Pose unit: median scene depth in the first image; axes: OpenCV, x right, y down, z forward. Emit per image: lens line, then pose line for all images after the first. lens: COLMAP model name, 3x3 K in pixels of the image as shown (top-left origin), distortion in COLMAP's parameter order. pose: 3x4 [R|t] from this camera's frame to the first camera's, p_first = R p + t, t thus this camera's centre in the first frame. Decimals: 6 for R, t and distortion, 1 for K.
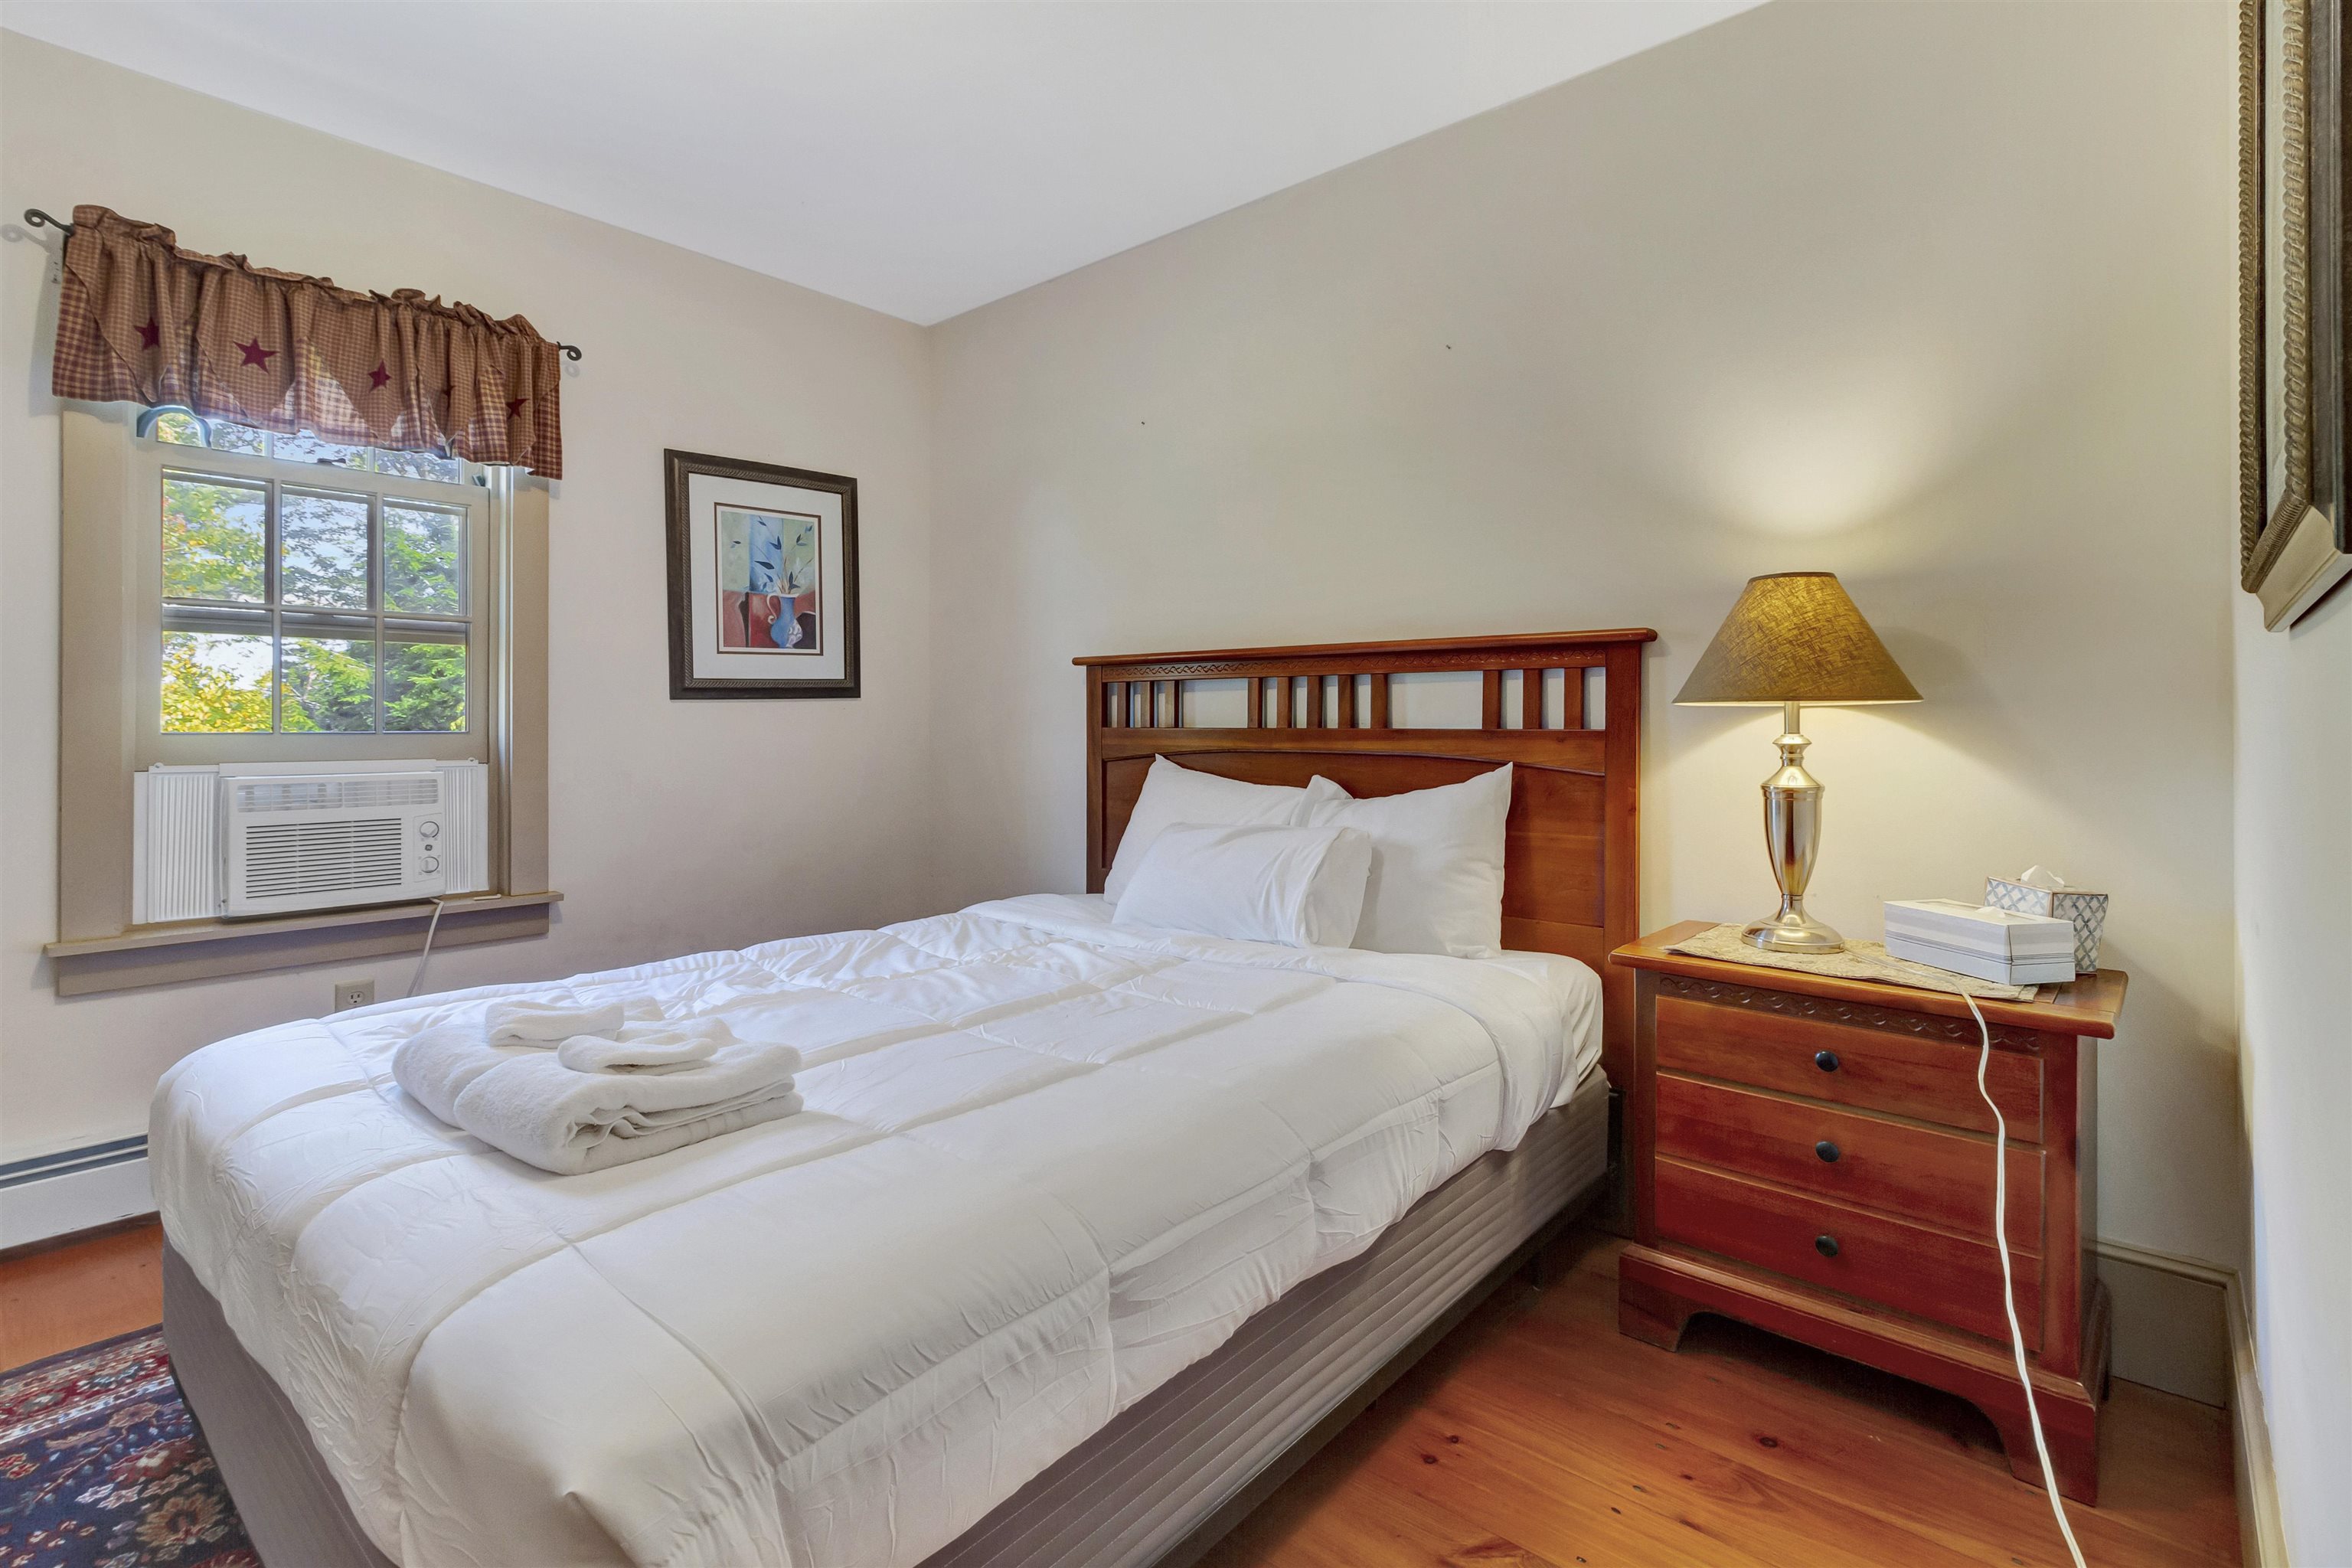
lens RADIAL K [[1111.1, 0, 1181.1], [0, 1111.1, 714.2], [0, 0, 1]] dist [0.013040, -0.000555]
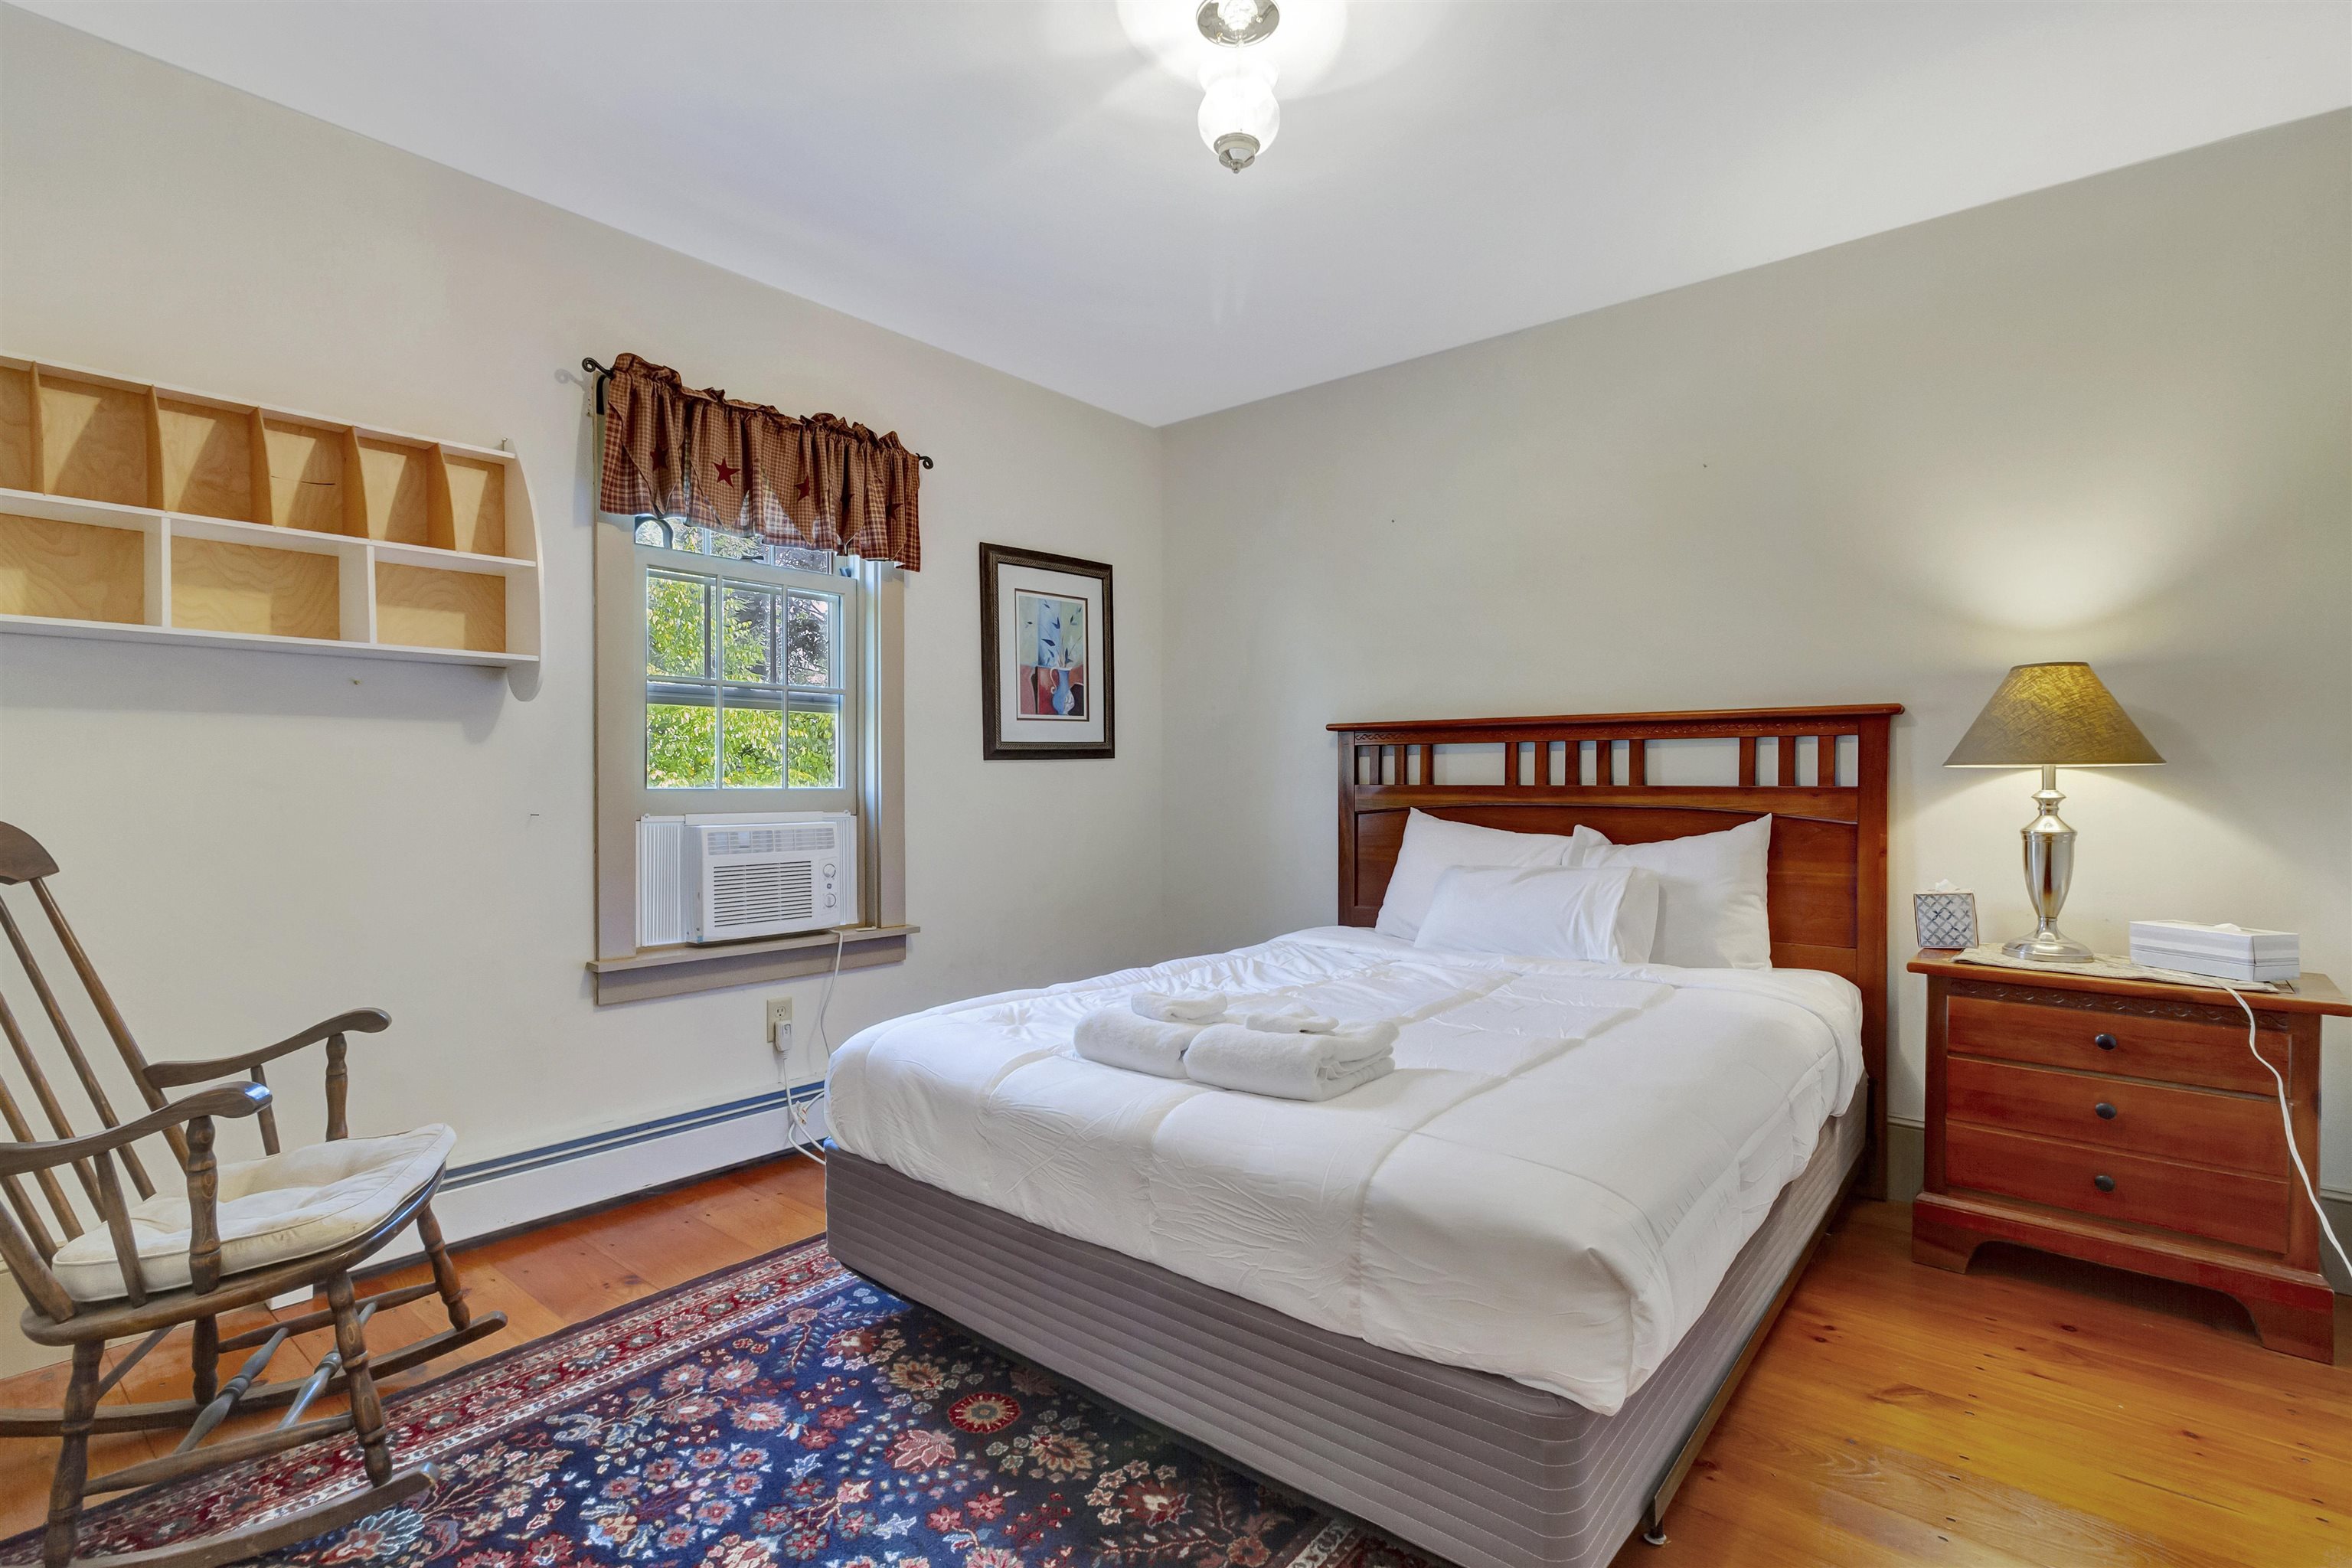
lens RADIAL K [[1101.8, 0, 1171.1], [0, 1101.8, 784.5], [0, 0, 1]] dist [0.013342, 0.000025]
pose [[0.999865, 0.000196, 0.016443, -0.367683], [-0.000392, 0.999929, 0.011918, -0.002210], [-0.016440, -0.011923, 0.999794, -0.188132]]
